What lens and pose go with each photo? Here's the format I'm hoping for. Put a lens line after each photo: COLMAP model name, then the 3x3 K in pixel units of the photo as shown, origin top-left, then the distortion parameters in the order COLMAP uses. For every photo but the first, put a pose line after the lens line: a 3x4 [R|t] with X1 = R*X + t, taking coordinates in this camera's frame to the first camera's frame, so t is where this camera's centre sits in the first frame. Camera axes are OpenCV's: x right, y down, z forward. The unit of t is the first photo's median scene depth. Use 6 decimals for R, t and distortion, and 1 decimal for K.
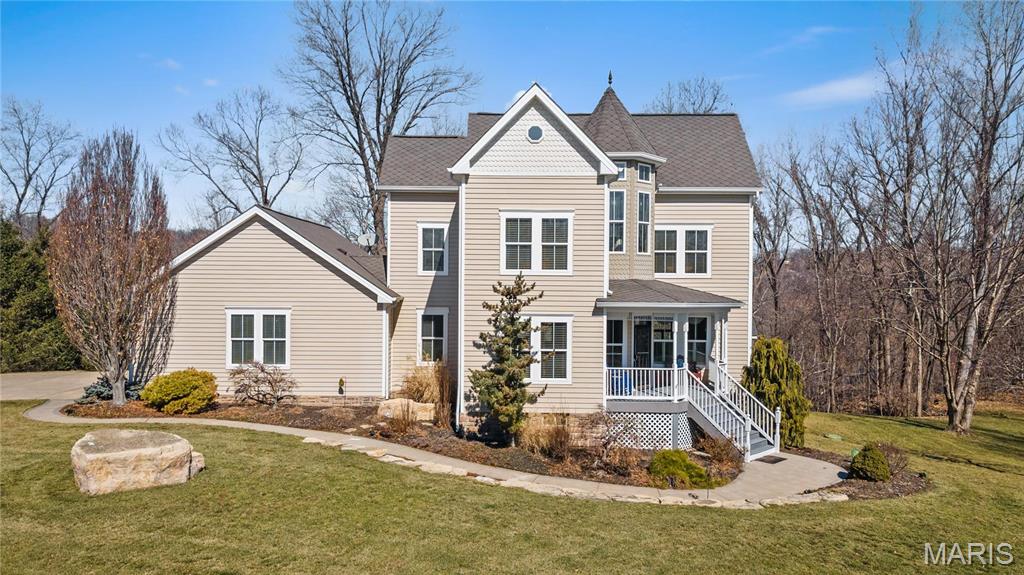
lens RADIAL K [[741.7, 0, 512.0], [0, 741.7, 287.5], [0, 0, 1]] dist [0.038296, -0.000383]
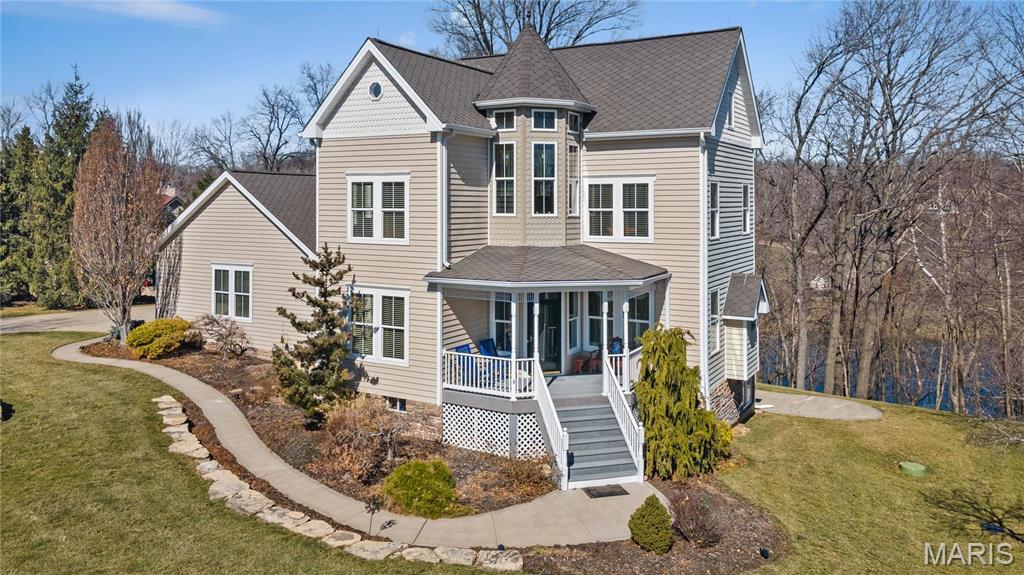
lens RADIAL K [[767.6, 0, 510.7], [0, 767.6, 194.7], [0, 0, 1]] dist [0.034990, -0.002349]
pose [[0.871439, -0.010678, -0.490387, 0.623519], [0.002119, 0.999836, -0.018005, -0.057986], [0.490498, 0.014651, 0.871319, 0.241280]]
